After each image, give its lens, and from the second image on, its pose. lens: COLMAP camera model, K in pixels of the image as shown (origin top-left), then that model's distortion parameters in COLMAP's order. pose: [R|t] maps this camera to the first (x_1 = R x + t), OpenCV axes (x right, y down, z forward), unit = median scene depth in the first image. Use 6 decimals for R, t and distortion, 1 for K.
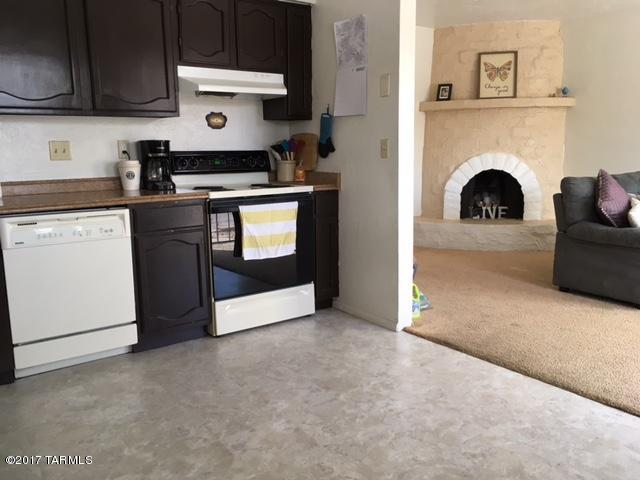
lens RADIAL K [[537.0, 0, 317.1], [0, 537.0, 243.3], [0, 0, 1]] dist [0.044756, -0.042893]
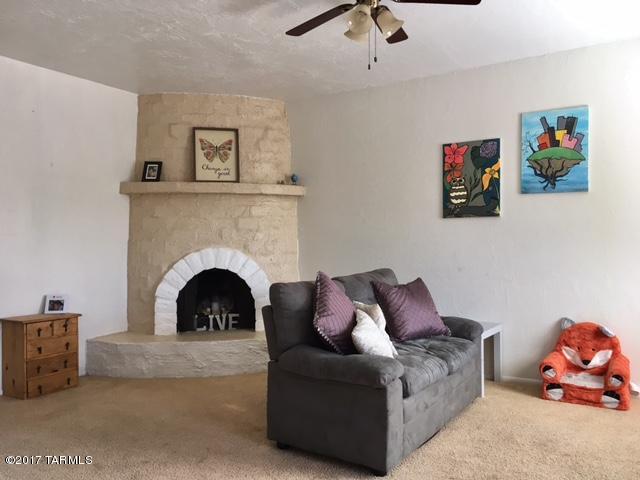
lens RADIAL K [[537.0, 0, 318.5], [0, 537.0, 238.3], [0, 0, 1]] dist [0.044756, -0.042893]
pose [[0.922749, 0.010045, 0.385271, 0.161844], [0.060014, 0.983721, -0.169385, -0.038100], [-0.380701, 0.179422, 0.907124, 0.220391]]
